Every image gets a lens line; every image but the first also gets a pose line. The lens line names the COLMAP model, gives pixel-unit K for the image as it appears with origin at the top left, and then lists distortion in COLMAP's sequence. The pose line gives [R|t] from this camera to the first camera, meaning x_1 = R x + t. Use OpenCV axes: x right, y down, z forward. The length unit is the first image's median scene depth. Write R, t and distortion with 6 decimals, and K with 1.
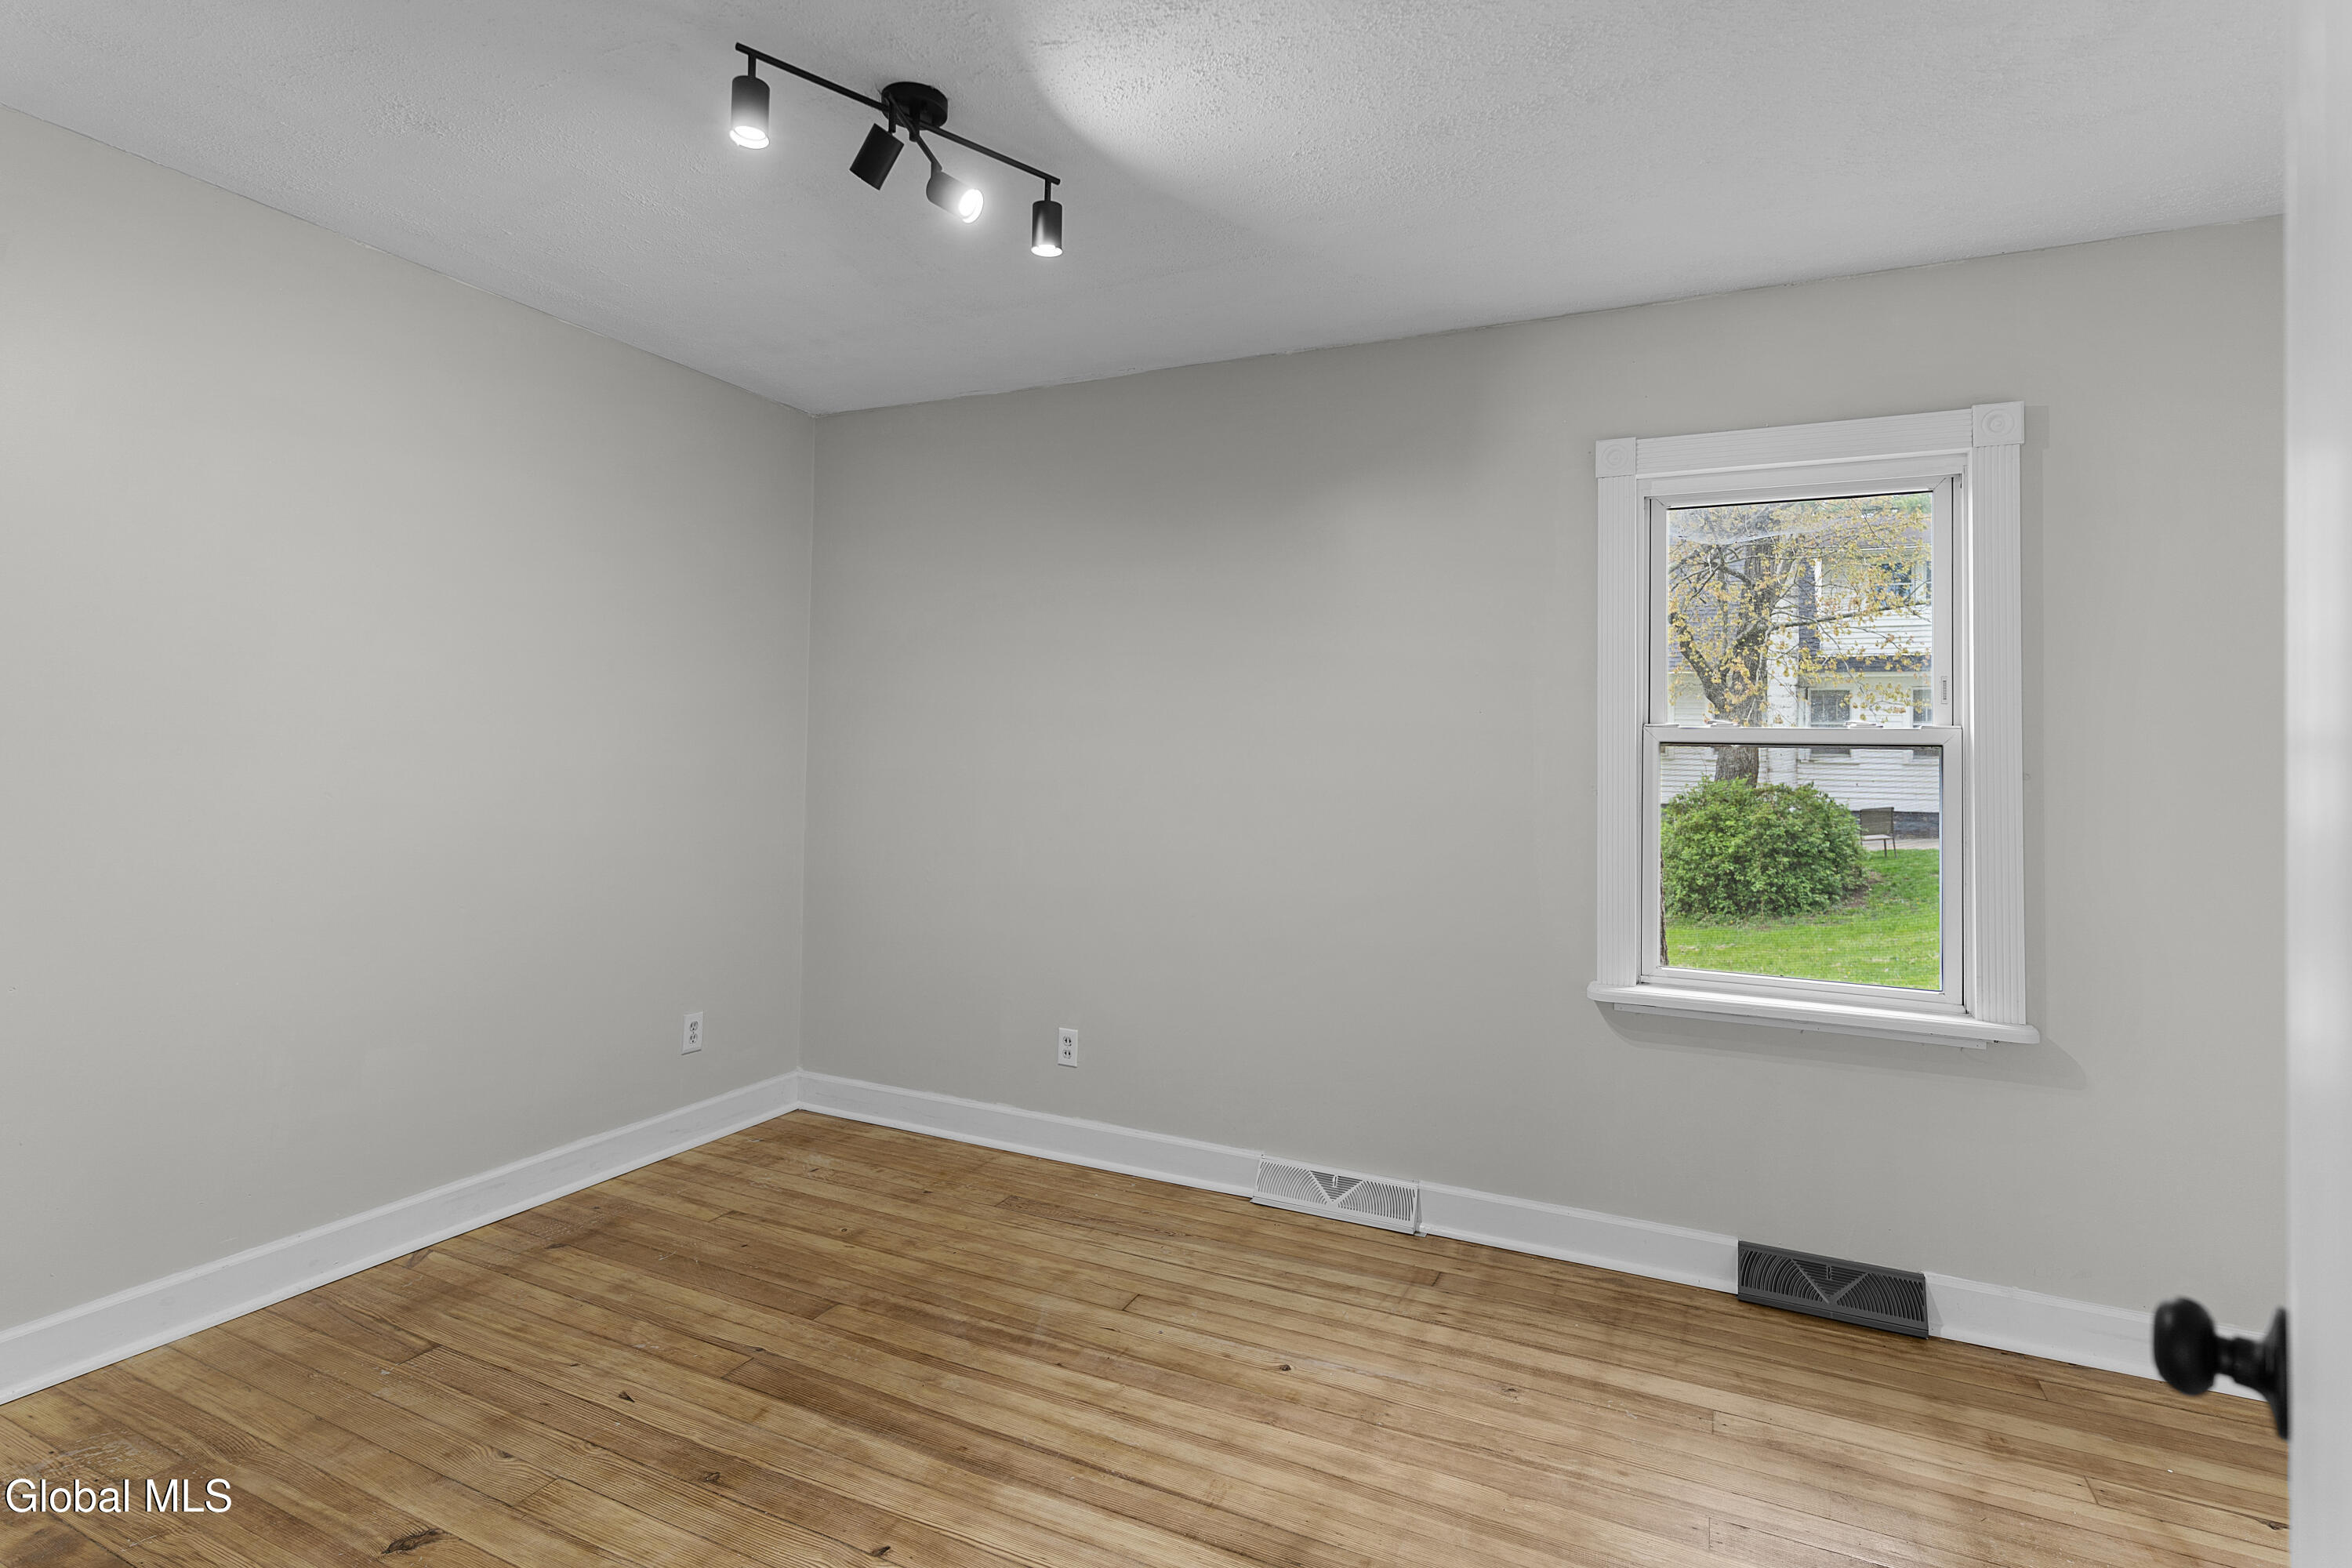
lens RADIAL K [[1138.0, 0, 1171.8], [0, 1138.0, 770.8], [0, 0, 1]] dist [0.002284, 0.000509]
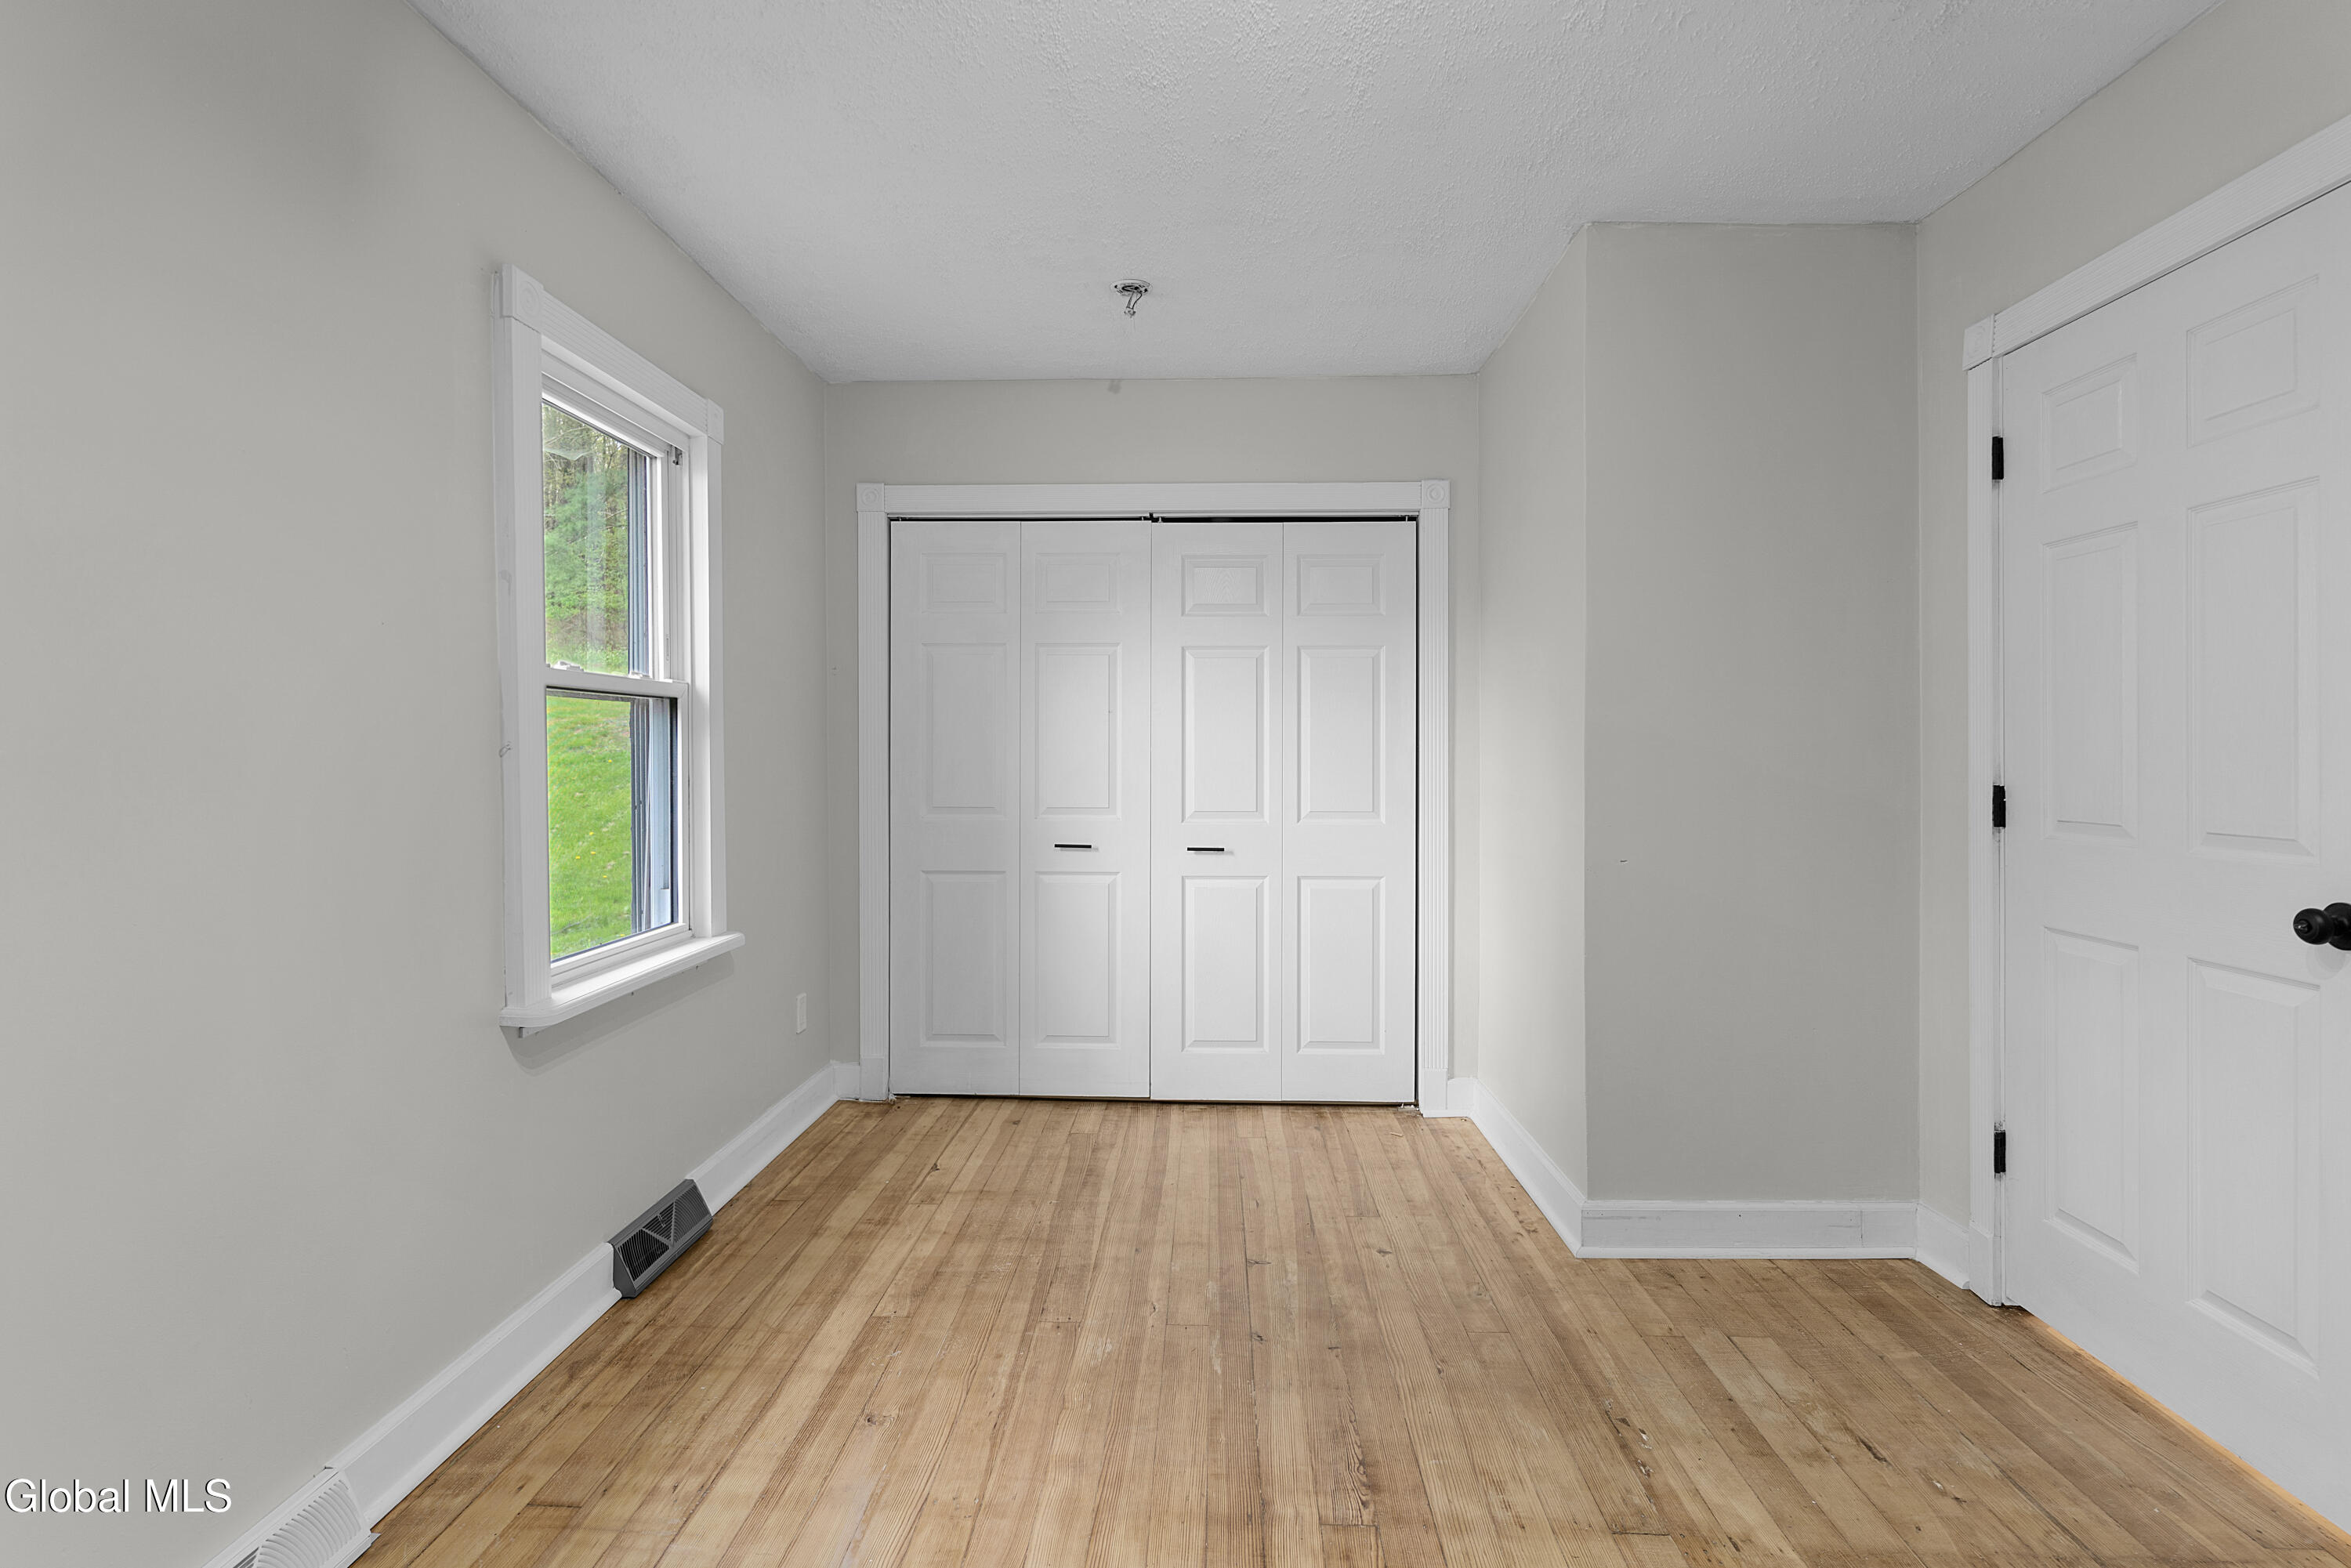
lens RADIAL K [[1137.5, 0, 1173.2], [0, 1137.5, 770.1], [0, 0, 1]] dist [0.002284, 0.000509]
pose [[-0.398083, -0.038219, 0.916553, -0.570538], [-0.004098, 0.999196, 0.039885, -0.000892], [-0.917340, 0.012121, -0.397920, 1.087392]]
